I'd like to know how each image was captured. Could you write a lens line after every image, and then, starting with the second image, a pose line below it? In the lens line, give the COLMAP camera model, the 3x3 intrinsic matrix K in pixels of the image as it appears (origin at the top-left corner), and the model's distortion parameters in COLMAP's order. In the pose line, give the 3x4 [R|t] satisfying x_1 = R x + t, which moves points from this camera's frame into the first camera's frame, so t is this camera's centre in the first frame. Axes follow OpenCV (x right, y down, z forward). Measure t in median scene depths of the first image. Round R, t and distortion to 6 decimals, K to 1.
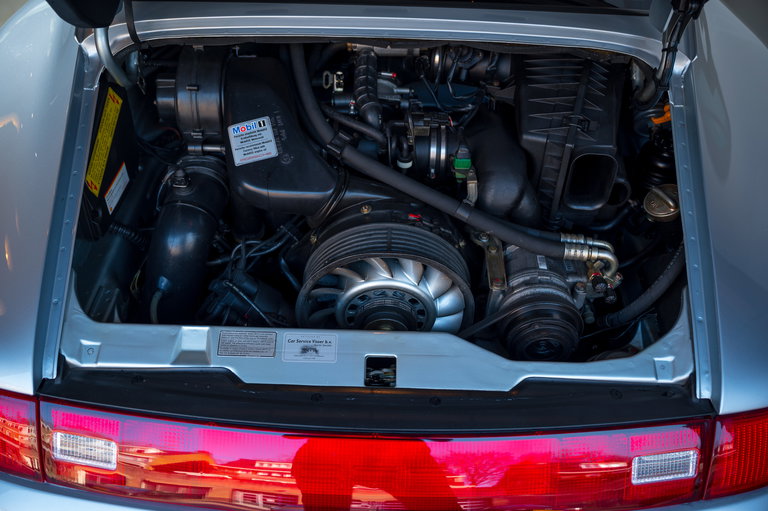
lens RADIAL K [[715.2, 0, 383.0], [0, 715.2, 255.5], [0, 0, 1]] dist [-0.038477, 0.000000]
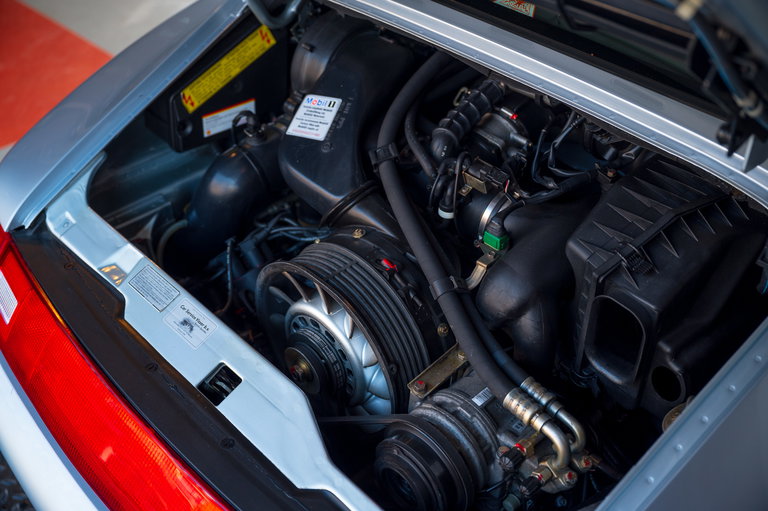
lens RADIAL K [[836.4, 0, 385.3], [0, 836.4, 253.5], [0, 0, 1]] dist [-0.092342, 0.000000]
pose [[0.707443, 0.440202, -0.552944, 0.559978], [-0.478966, 0.873908, 0.082929, -0.141722], [0.519728, 0.206174, 0.829081, 0.196989]]
